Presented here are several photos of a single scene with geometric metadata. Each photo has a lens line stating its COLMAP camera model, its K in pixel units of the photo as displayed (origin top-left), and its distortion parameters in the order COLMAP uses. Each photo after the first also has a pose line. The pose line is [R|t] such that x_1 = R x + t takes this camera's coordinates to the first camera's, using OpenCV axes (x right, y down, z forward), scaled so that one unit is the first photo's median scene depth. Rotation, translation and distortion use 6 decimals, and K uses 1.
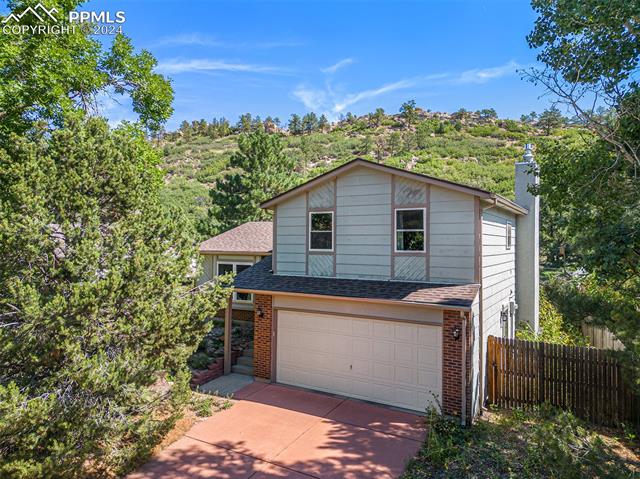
lens RADIAL K [[441.0, 0, 319.9], [0, 441.0, 239.3], [0, 0, 1]] dist [0.004826, 0.002612]
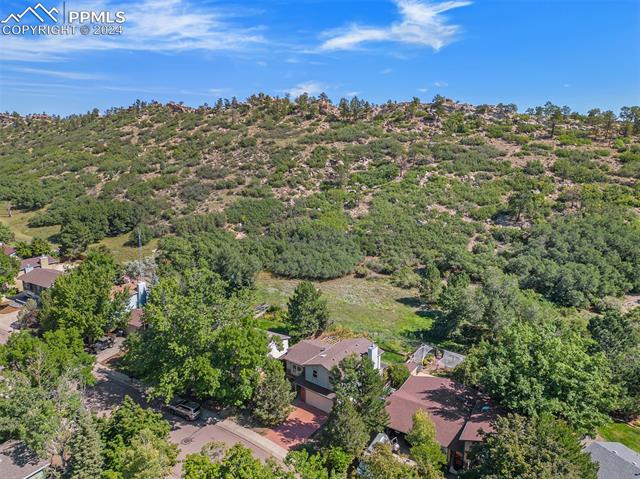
lens RADIAL K [[441.0, 0, 320.2], [0, 441.0, 239.8], [0, 0, 1]] dist [0.004826, 0.002612]
pose [[0.990666, 0.025148, -0.133971, 0.054265], [0.005244, 0.975076, 0.221811, -0.204333], [0.136210, -0.220444, 0.965842, -0.268215]]
